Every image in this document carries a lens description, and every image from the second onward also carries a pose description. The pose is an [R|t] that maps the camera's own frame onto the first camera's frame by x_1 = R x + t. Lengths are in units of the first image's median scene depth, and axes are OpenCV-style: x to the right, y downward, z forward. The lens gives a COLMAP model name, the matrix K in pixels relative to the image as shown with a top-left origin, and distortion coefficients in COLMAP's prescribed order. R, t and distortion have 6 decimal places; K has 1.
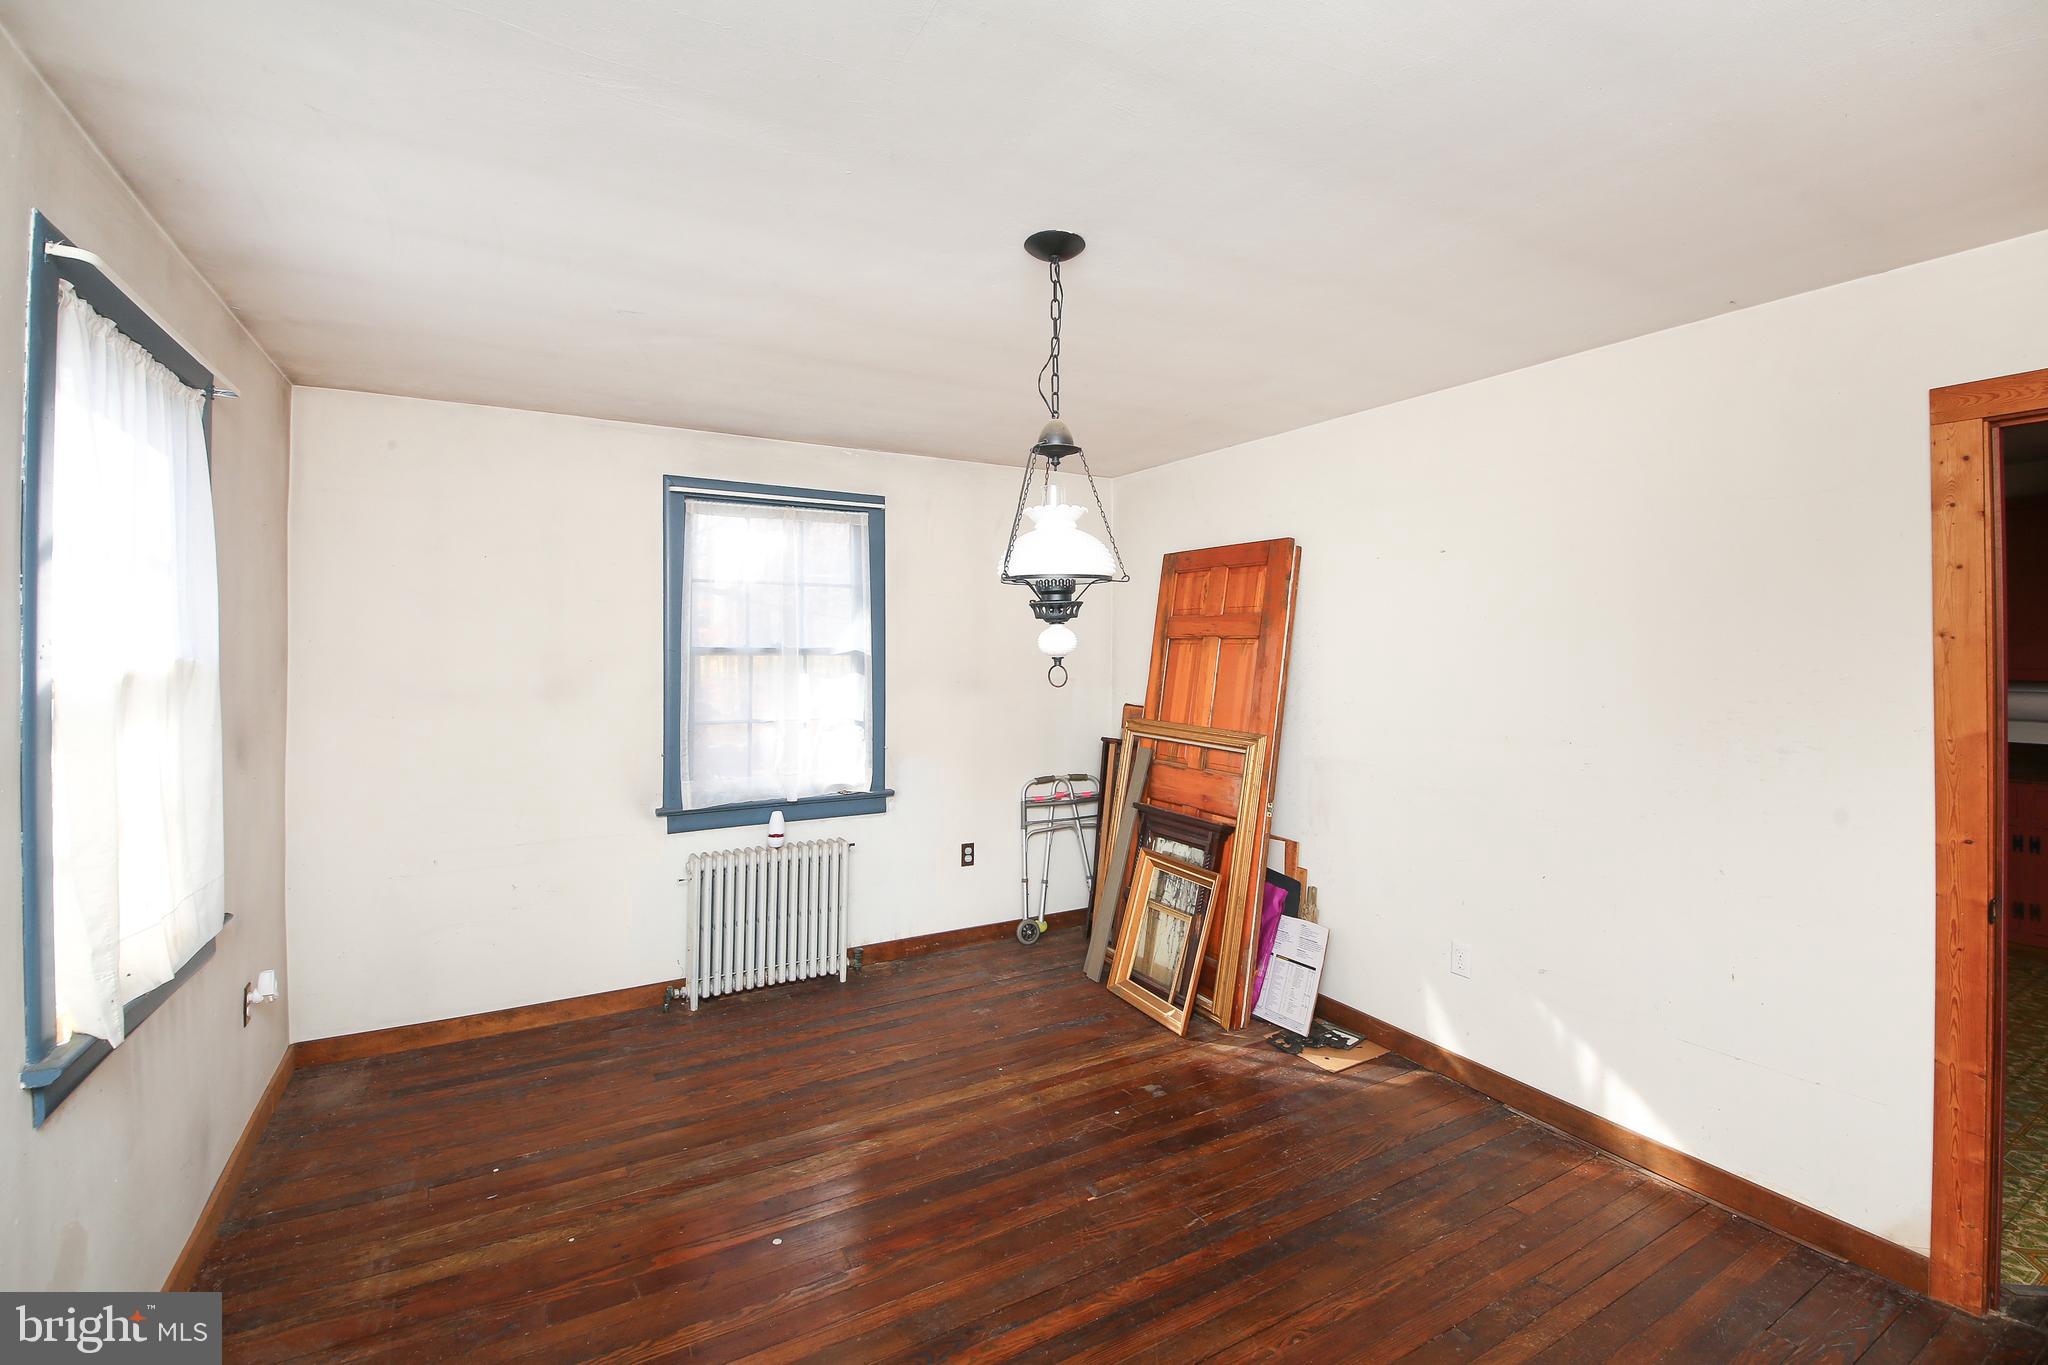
lens RADIAL K [[885.1, 0, 1022.5], [0, 885.1, 655.7], [0, 0, 1]] dist [-0.024322, -0.000272]
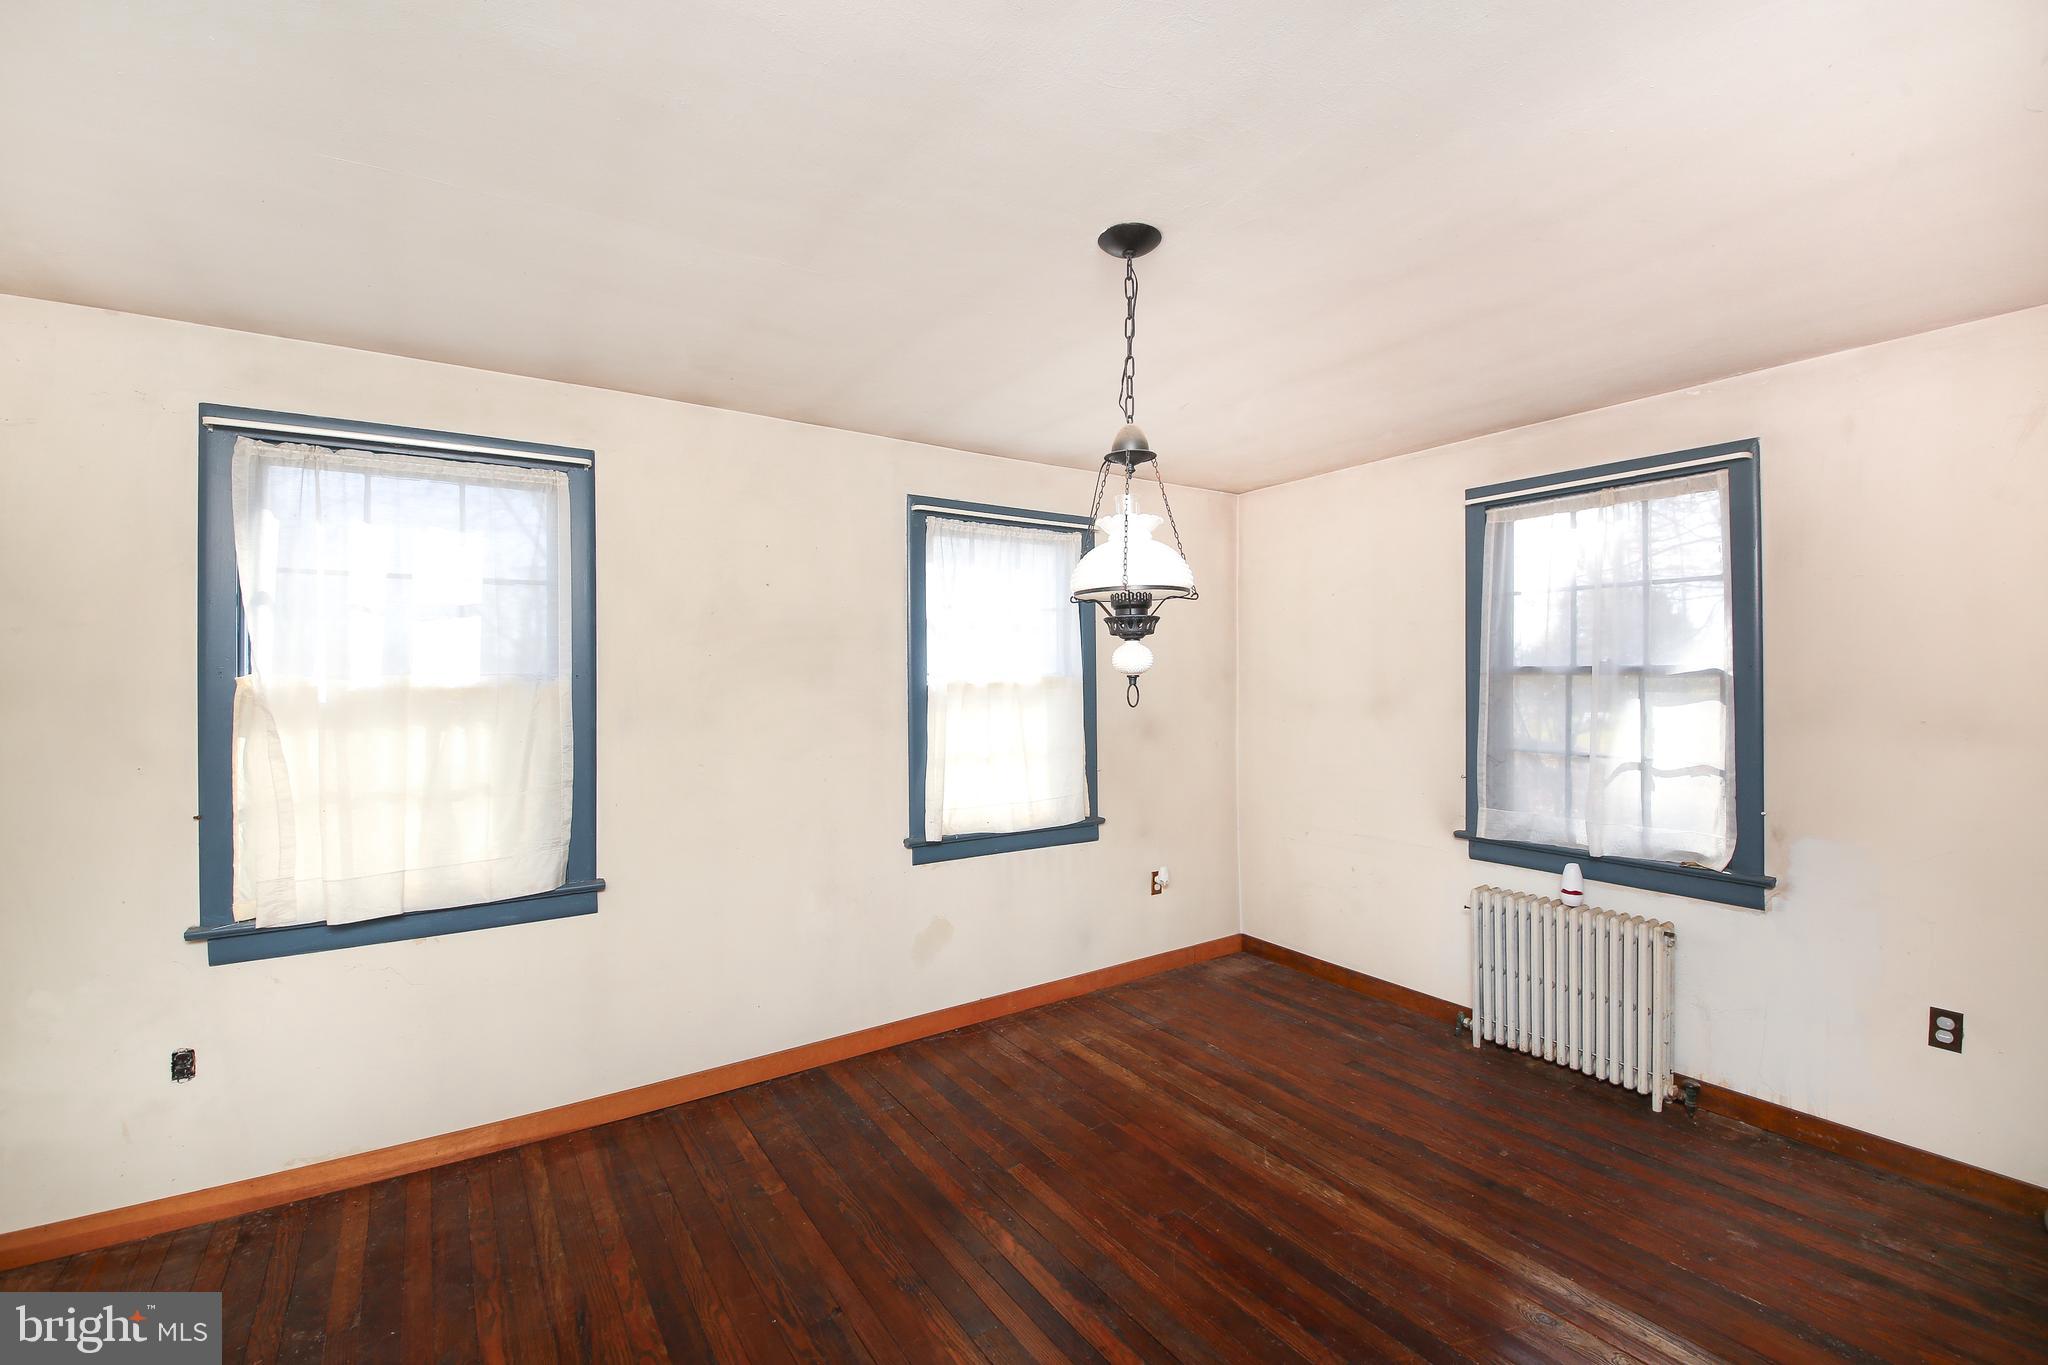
lens RADIAL K [[882.1, 0, 1024.0], [0, 882.1, 682.5], [0, 0, 1]] dist [0.000292, -0.014071]
pose [[0.078282, 0.020784, -0.996715, 0.586334], [-0.012498, 0.999725, 0.019865, -0.004338], [0.996853, 0.010902, 0.078521, 0.477717]]
